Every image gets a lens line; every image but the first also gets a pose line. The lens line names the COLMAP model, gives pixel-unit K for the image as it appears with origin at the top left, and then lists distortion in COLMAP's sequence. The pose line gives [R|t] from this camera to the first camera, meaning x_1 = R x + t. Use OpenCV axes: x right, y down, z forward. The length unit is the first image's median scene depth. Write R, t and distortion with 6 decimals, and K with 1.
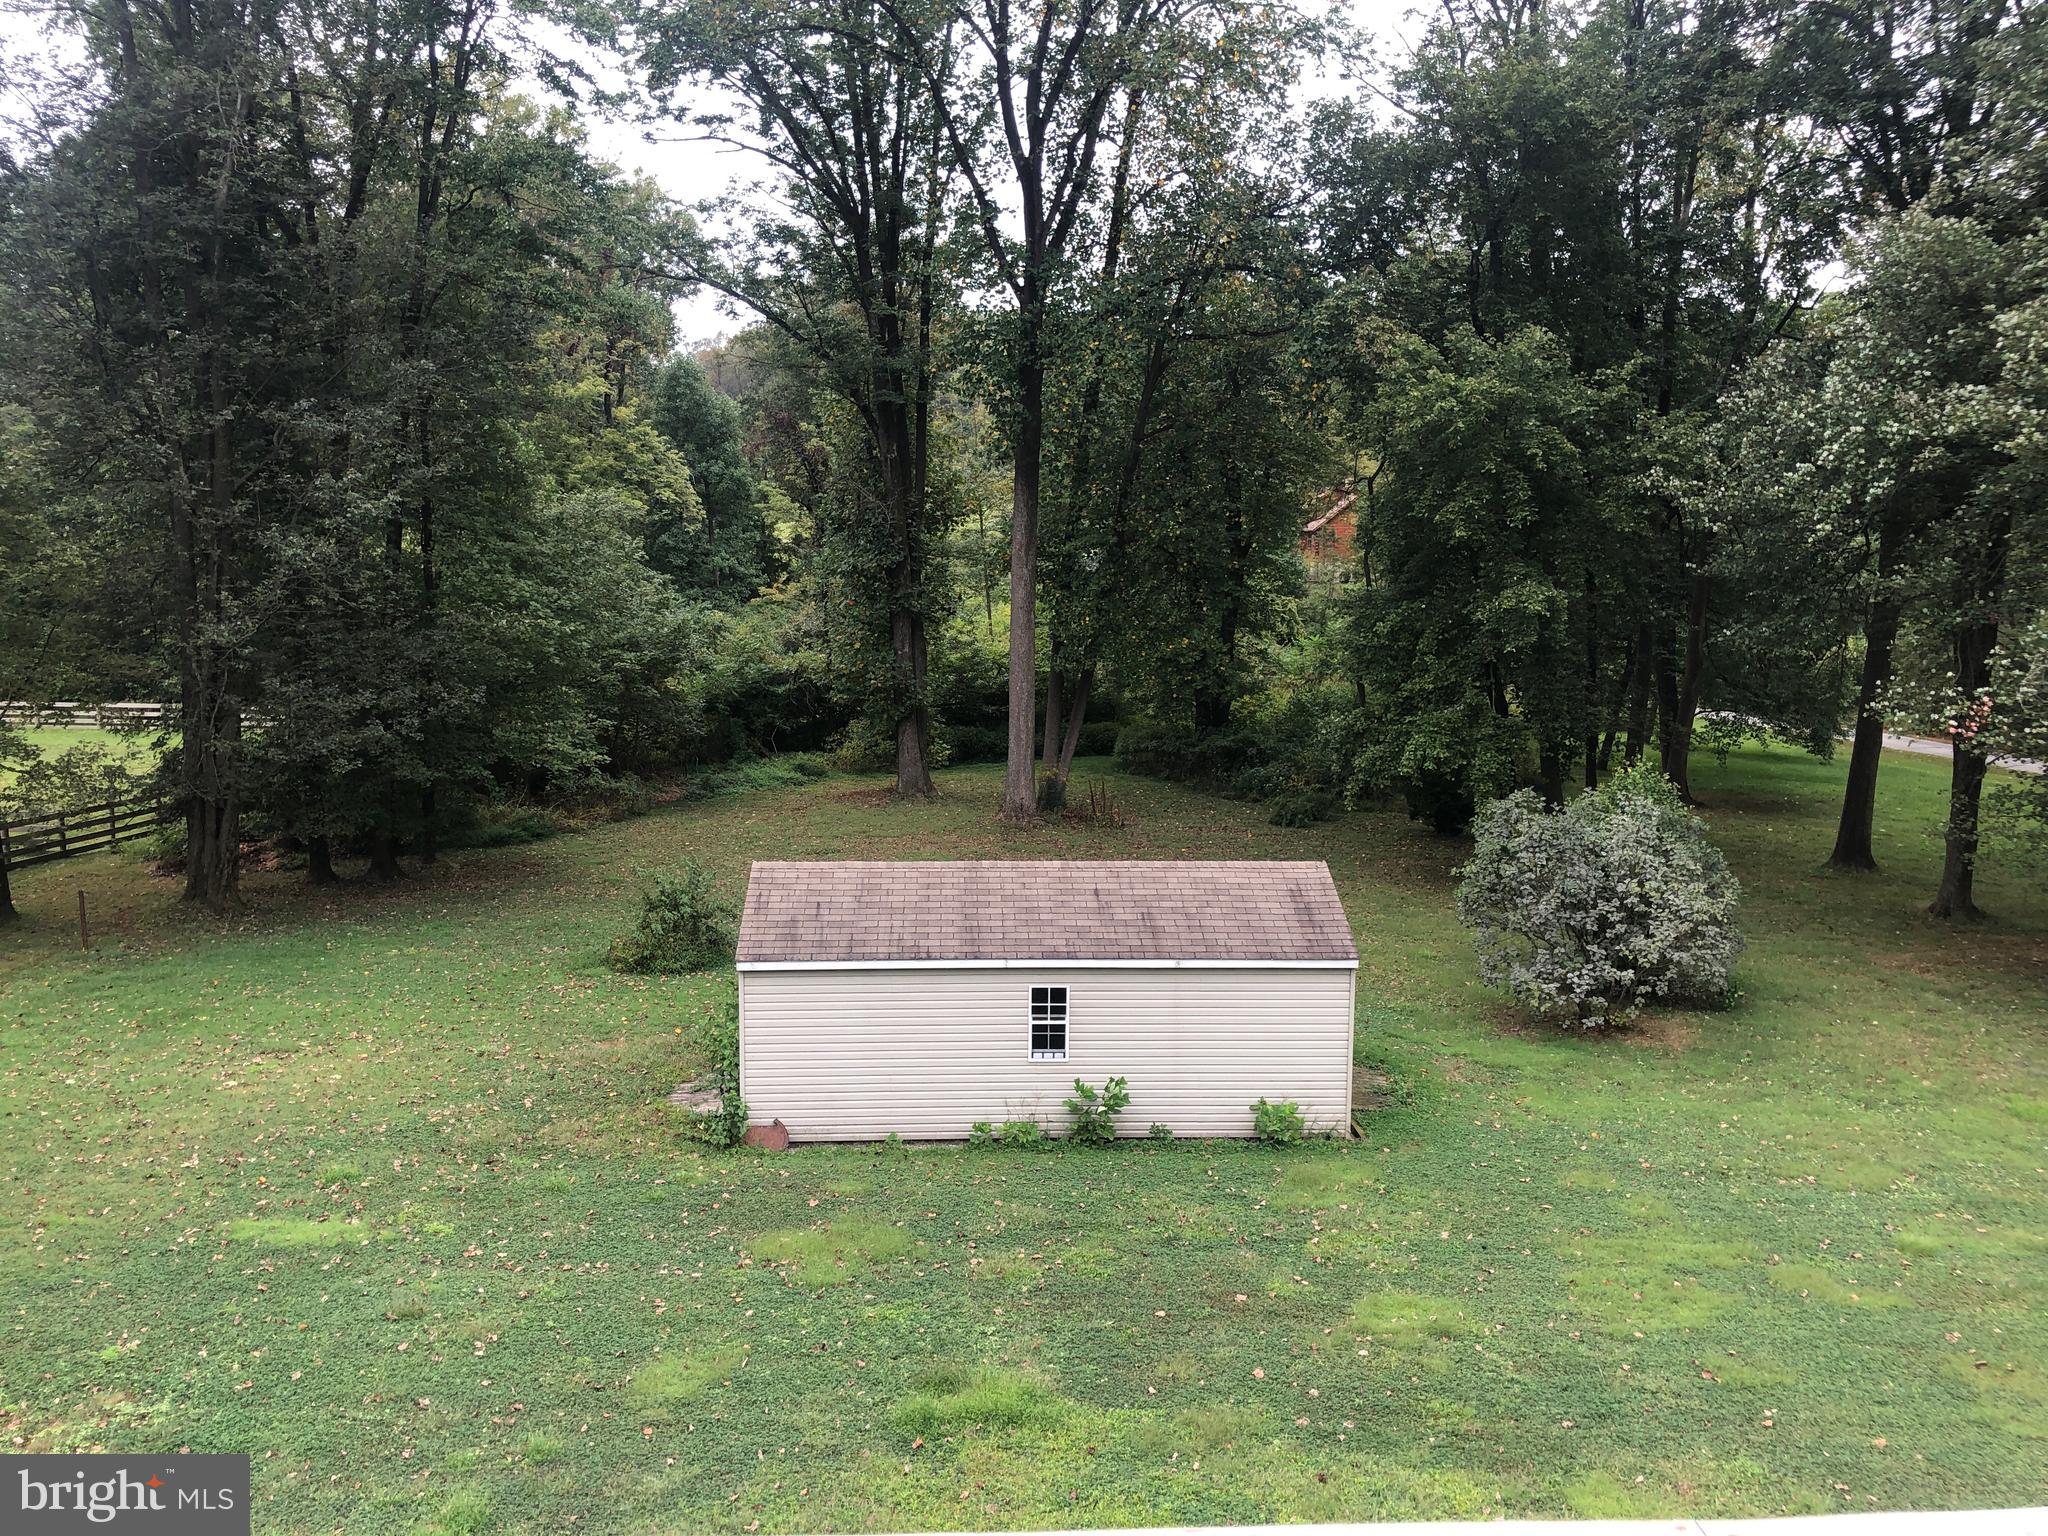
lens RADIAL K [[1682.5, 0, 1027.6], [0, 1682.5, 766.6], [0, 0, 1]] dist [0.025972, -0.006235]
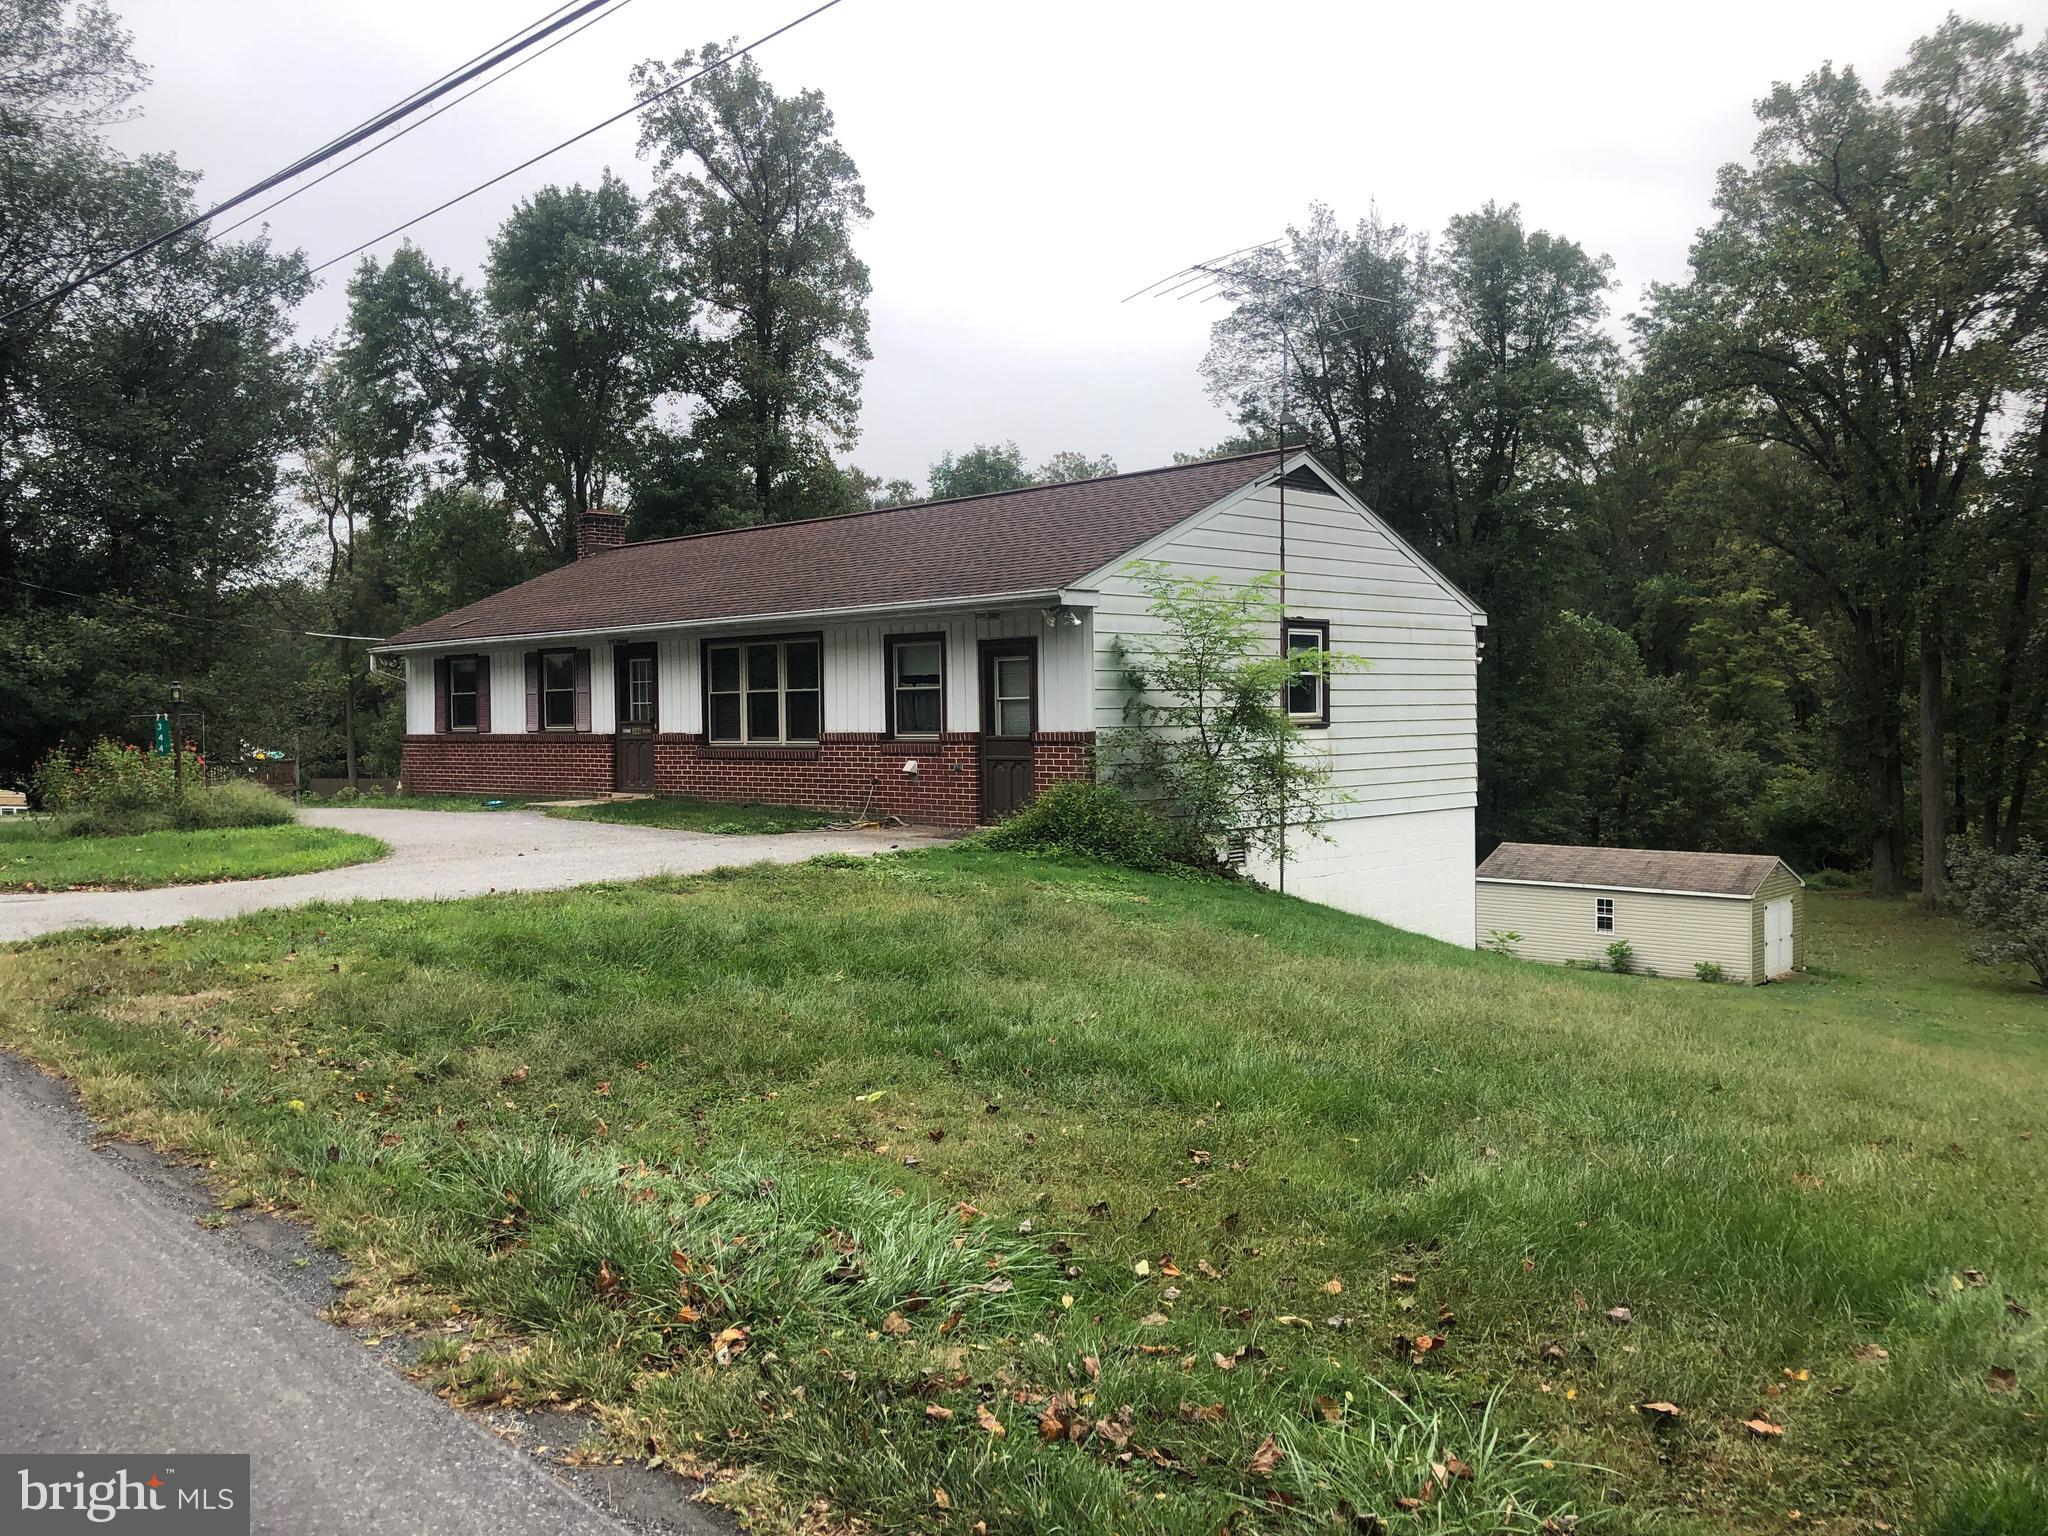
lens RADIAL K [[1682.5, 0, 1025.4], [0, 1682.5, 770.7], [0, 0, 1]] dist [0.025972, -0.006235]
pose [[0.703974, 0.006203, -0.710198, 1.021194], [-0.084025, 0.993667, -0.074610, 0.190559], [0.705237, 0.112198, 0.700037, -1.053797]]
